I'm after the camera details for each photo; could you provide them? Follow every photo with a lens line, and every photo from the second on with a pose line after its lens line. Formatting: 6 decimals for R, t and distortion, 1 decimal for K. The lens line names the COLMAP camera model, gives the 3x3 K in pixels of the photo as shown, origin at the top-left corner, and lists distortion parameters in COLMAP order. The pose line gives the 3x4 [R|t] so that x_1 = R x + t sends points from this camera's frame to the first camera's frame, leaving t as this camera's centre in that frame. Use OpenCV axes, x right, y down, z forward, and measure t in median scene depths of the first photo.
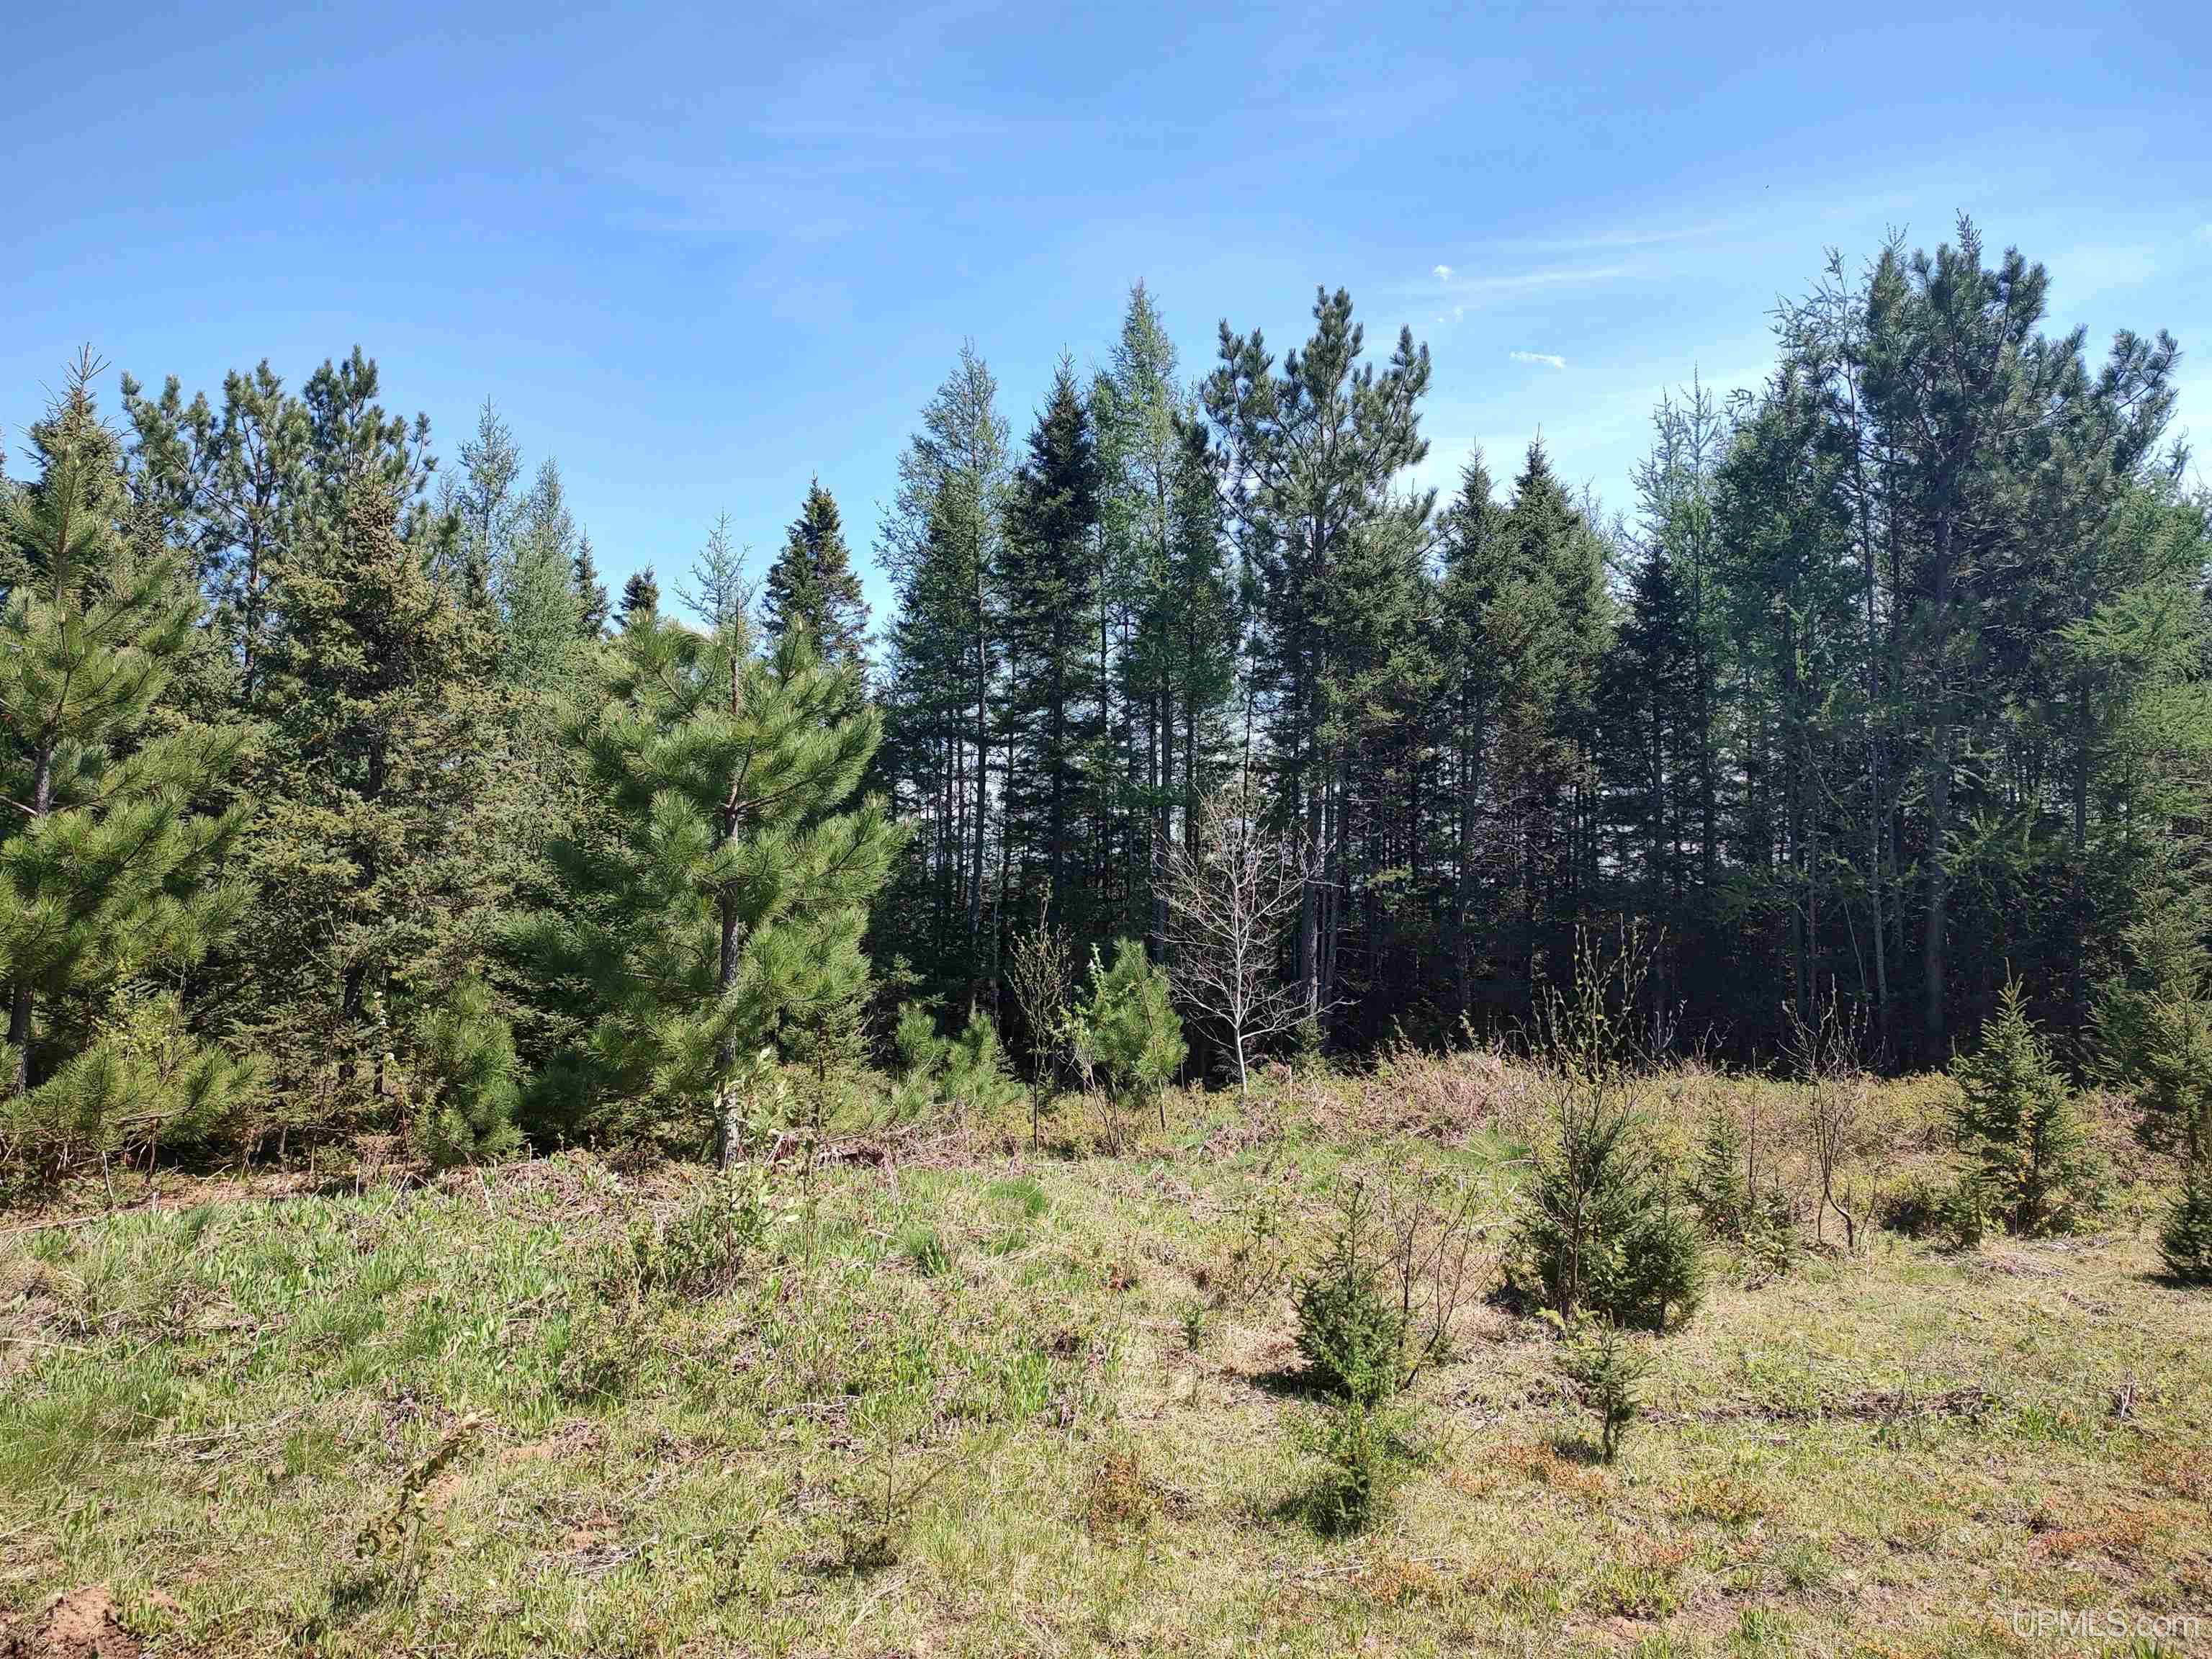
lens RADIAL K [[1567.1, 0, 1112.1], [0, 1567.1, 837.4], [0, 0, 1]] dist [0.053270, -0.062944]
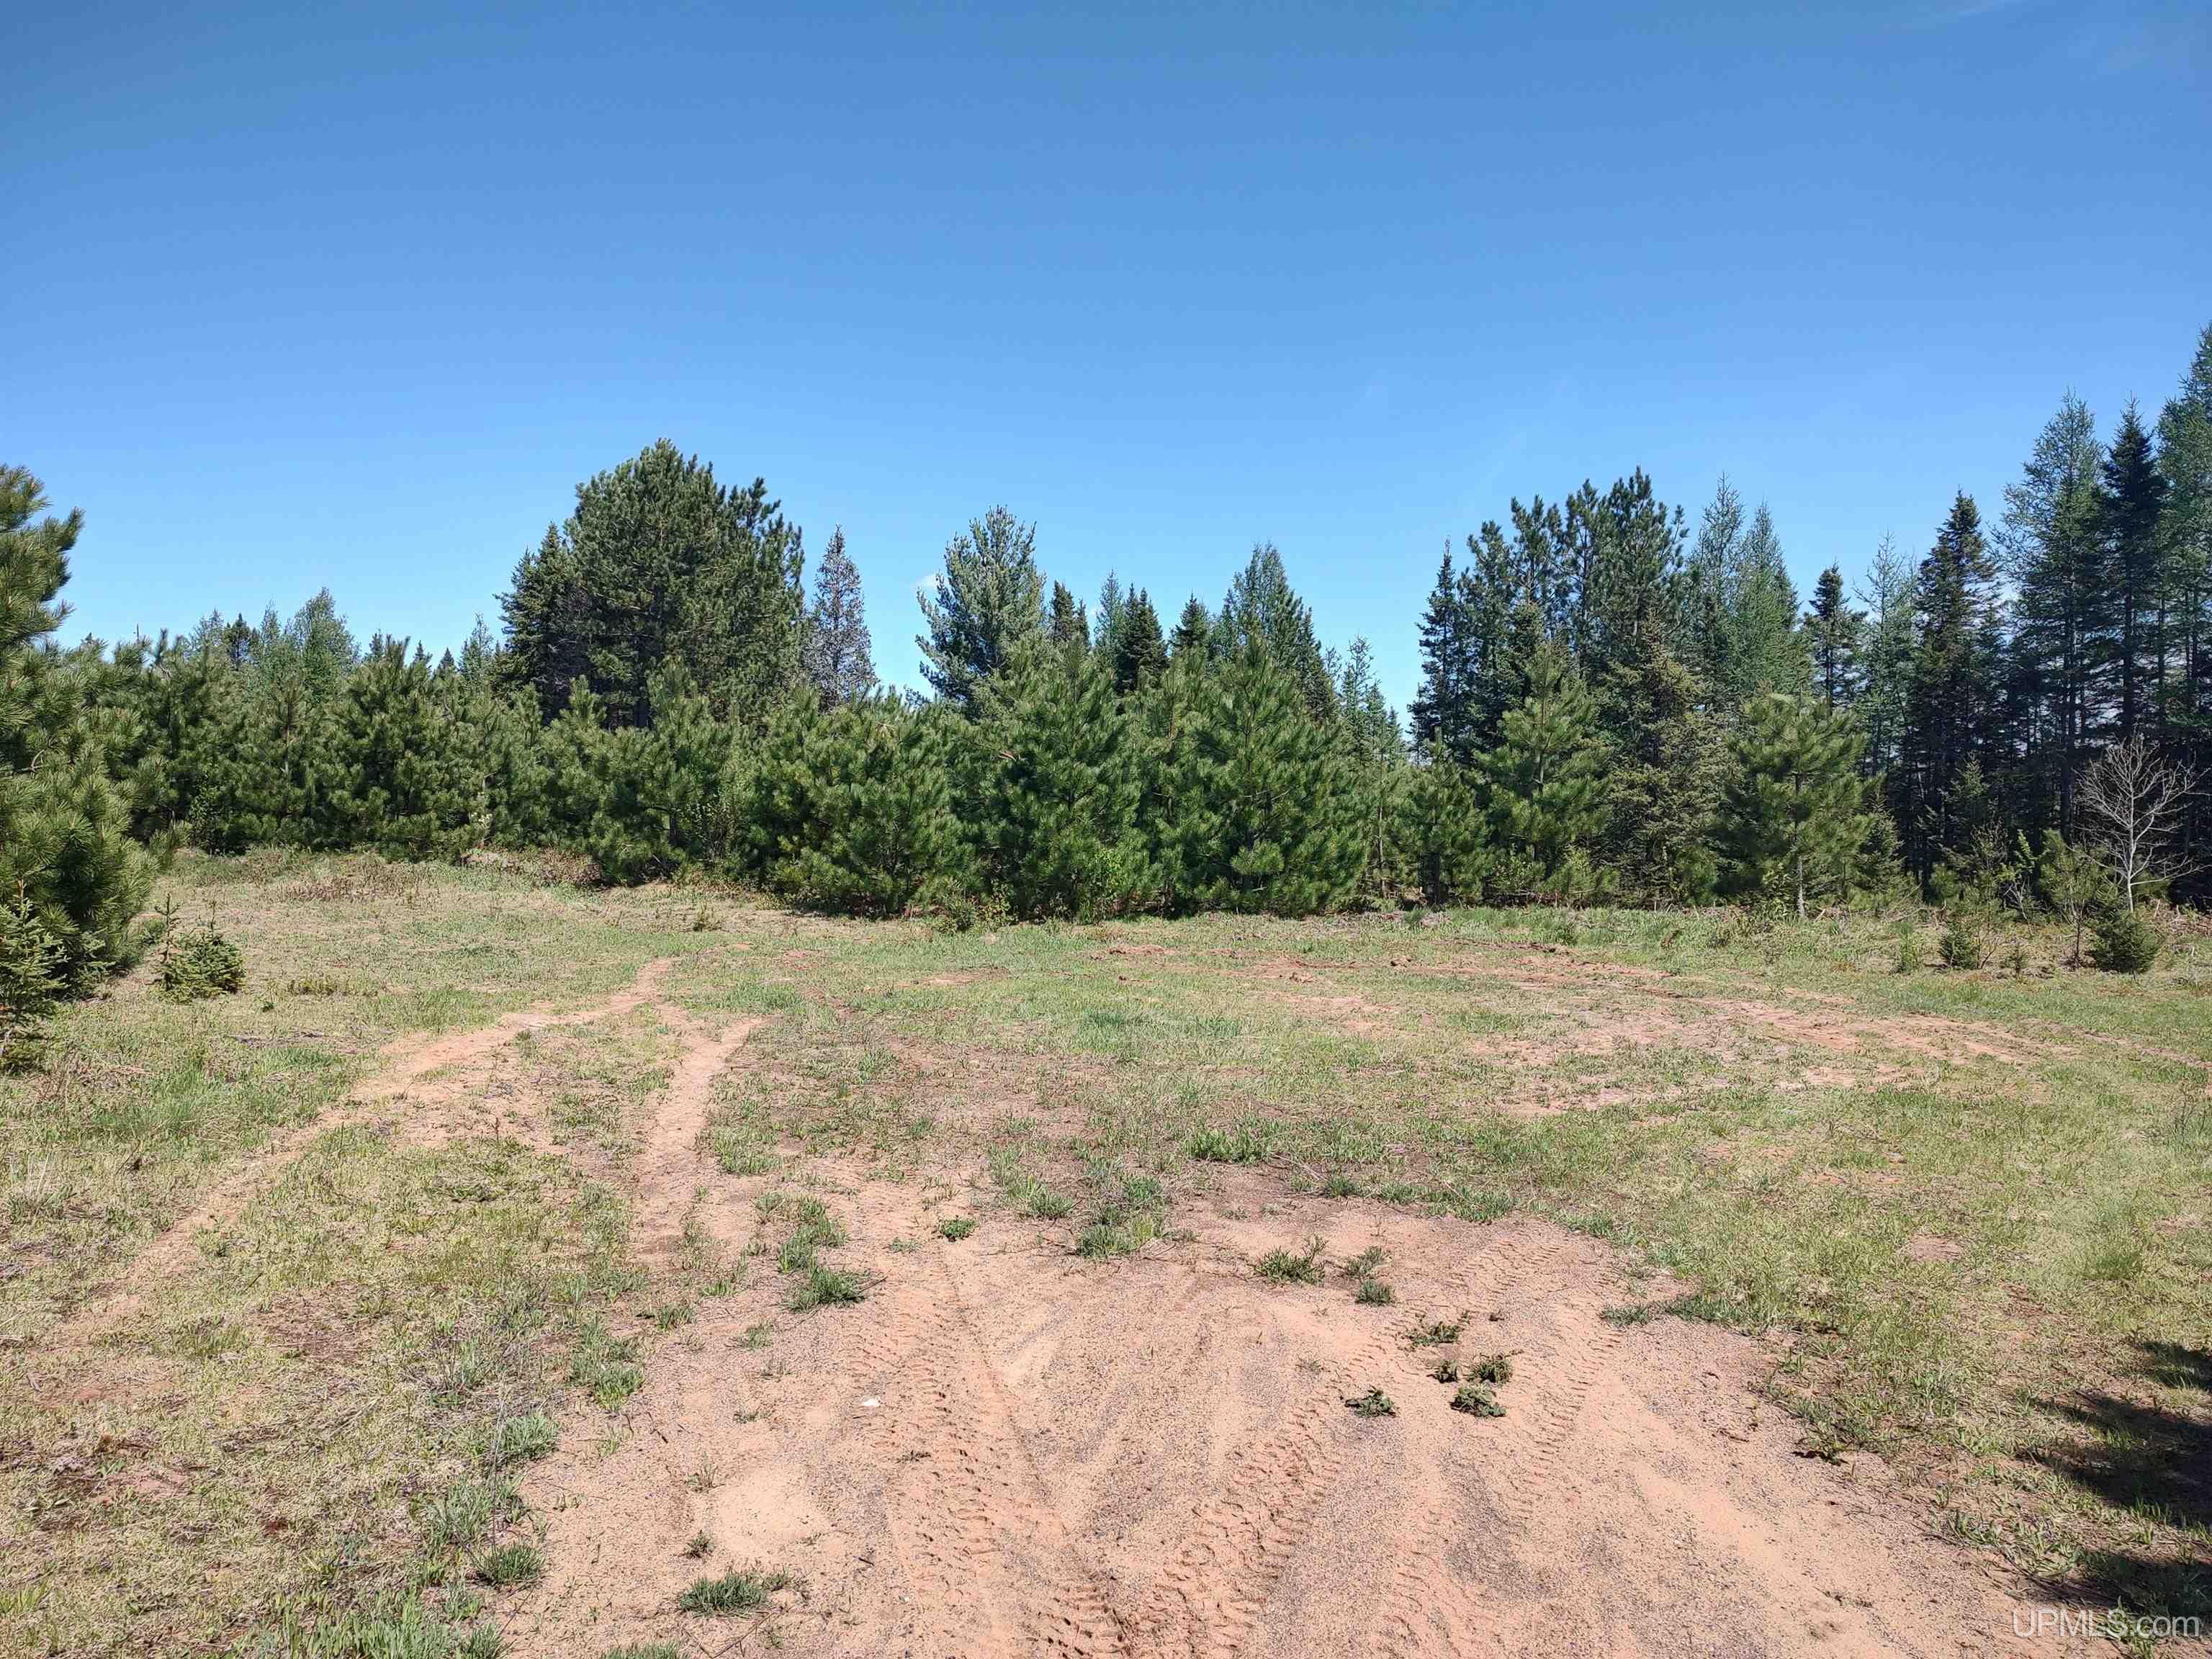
lens RADIAL K [[1567.1, 0, 1112.1], [0, 1567.1, 837.4], [0, 0, 1]] dist [0.053270, -0.062944]
pose [[0.719084, 0.006940, -0.694889, 0.547955], [0.043902, 0.997499, 0.055392, -0.082041], [0.693535, -0.070339, 0.716981, -1.179727]]
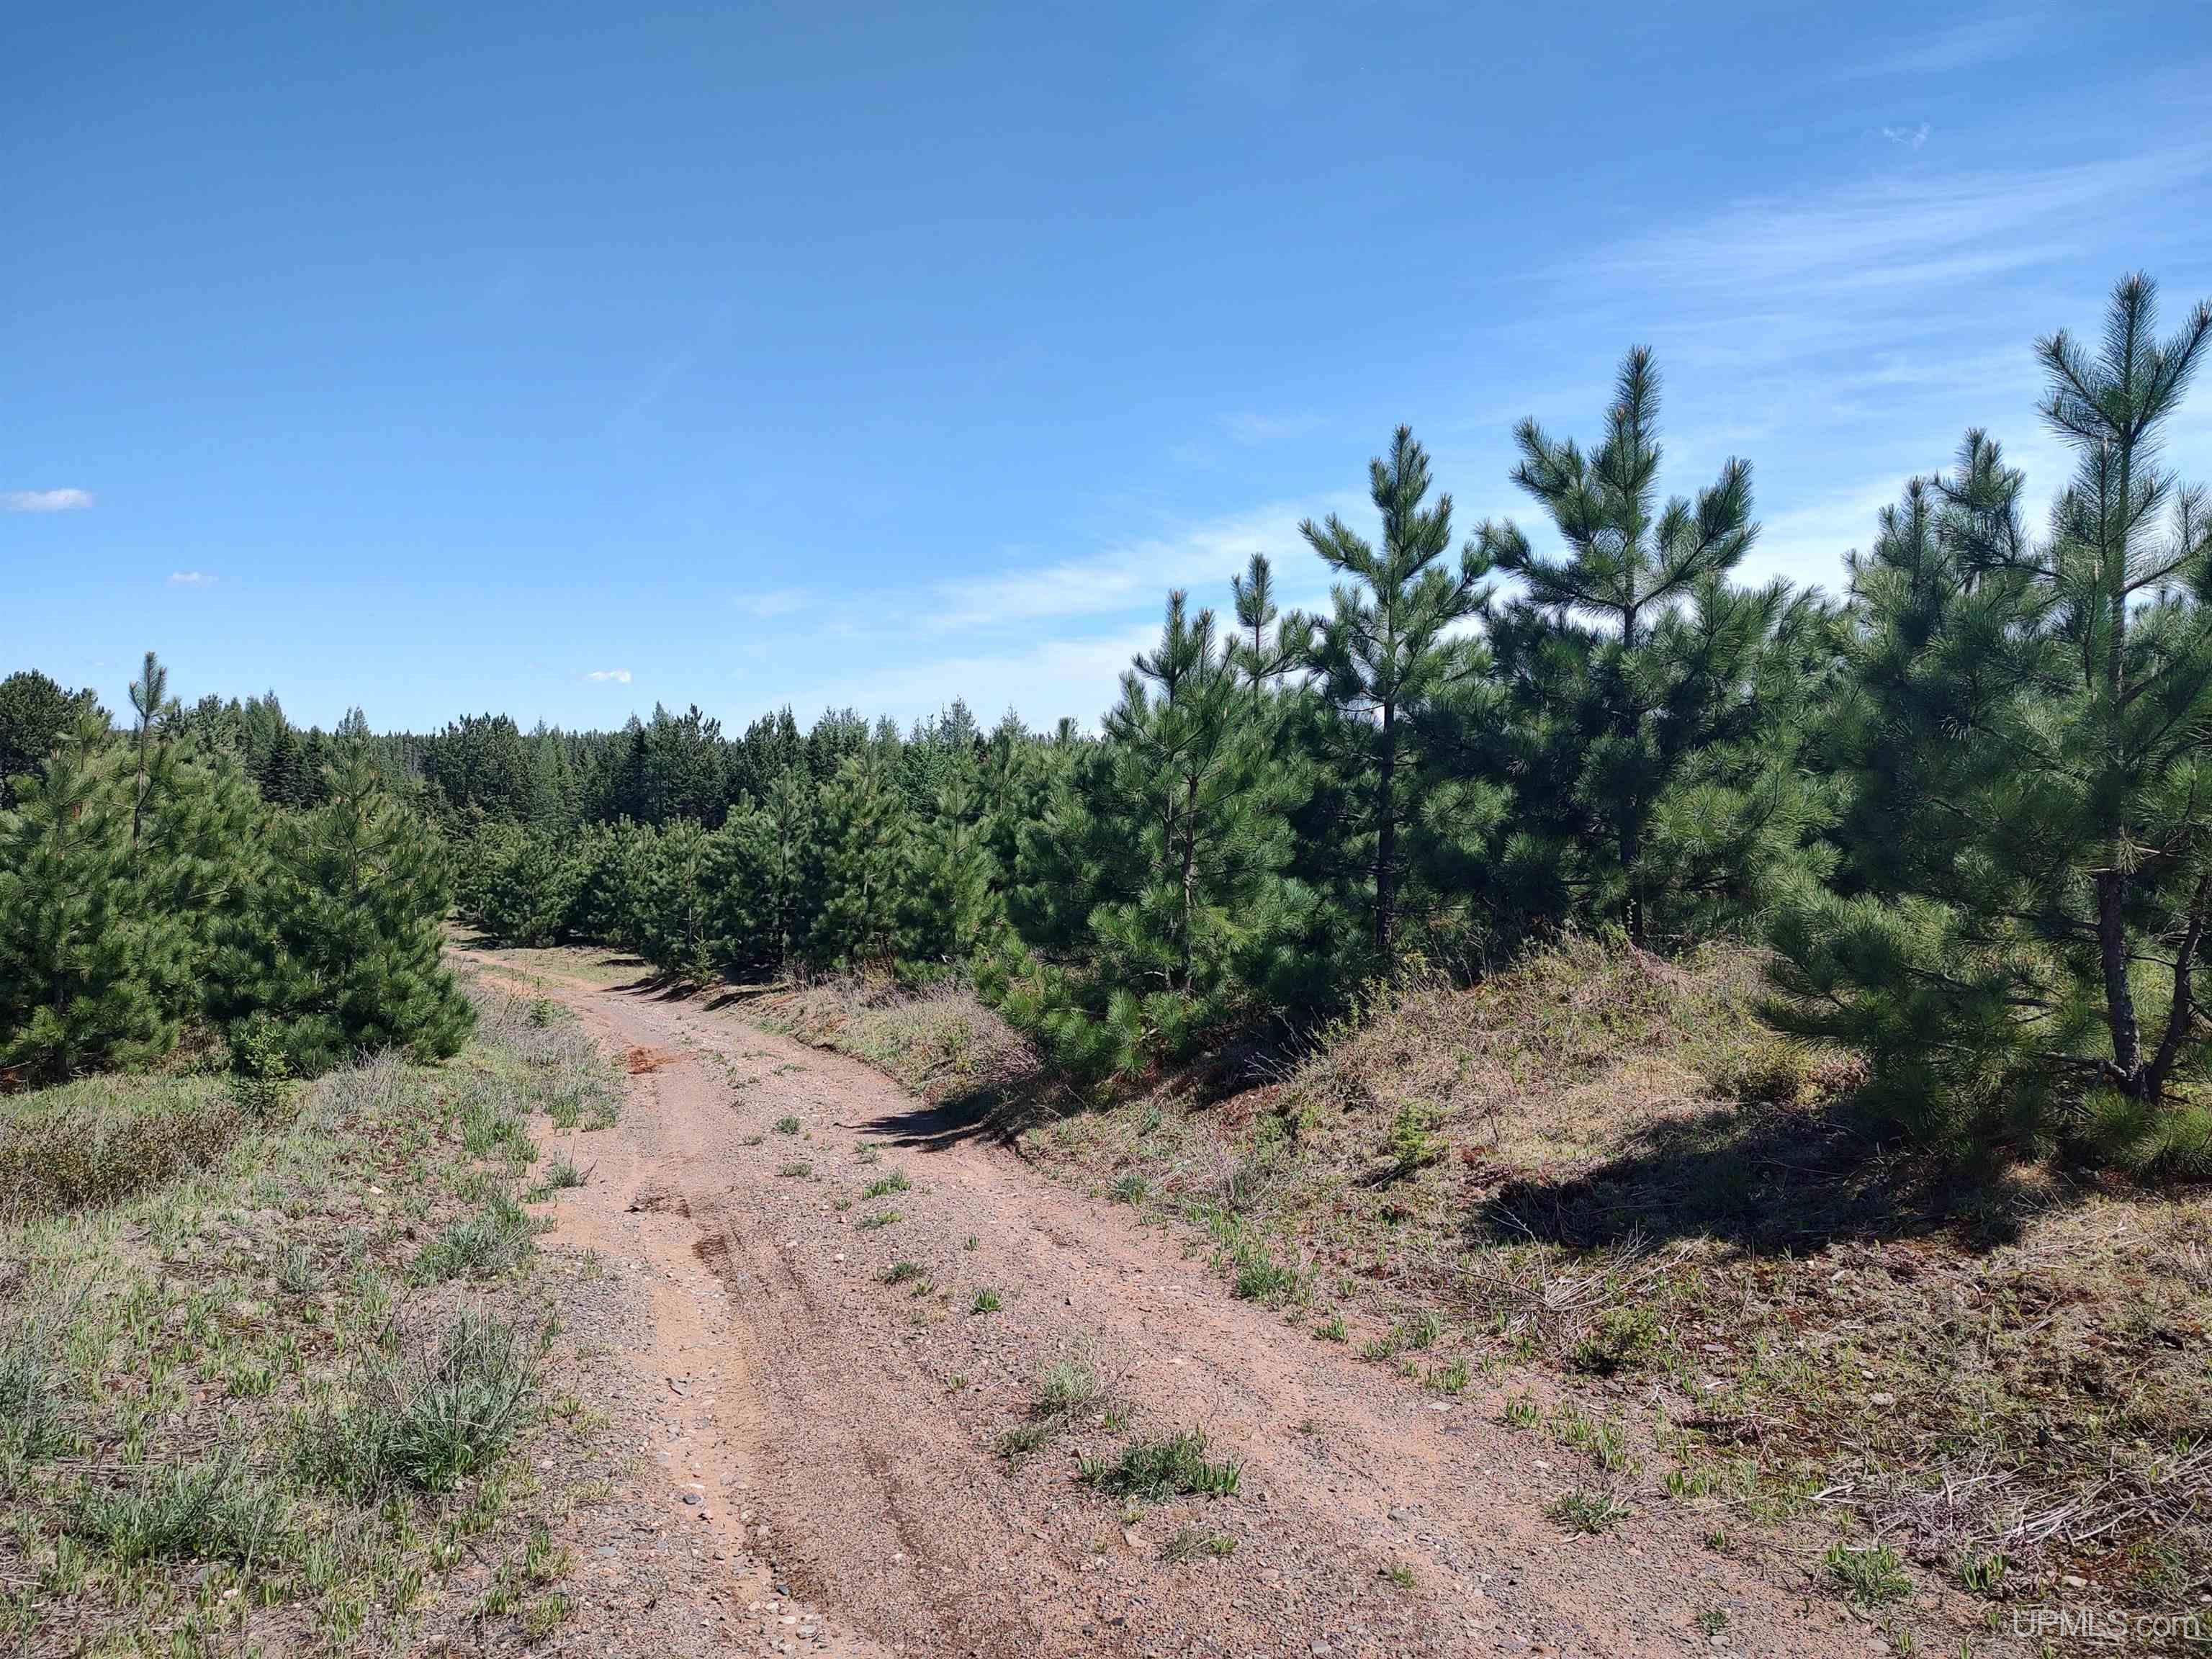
lens RADIAL K [[1567.1, 0, 1112.1], [0, 1567.1, 837.4], [0, 0, 1]] dist [0.053270, -0.062944]
pose [[0.970450, 0.014777, -0.240849, 4.444802], [0.009266, 0.995105, 0.098389, -0.757624], [0.241123, -0.097714, 0.965563, -5.727947]]
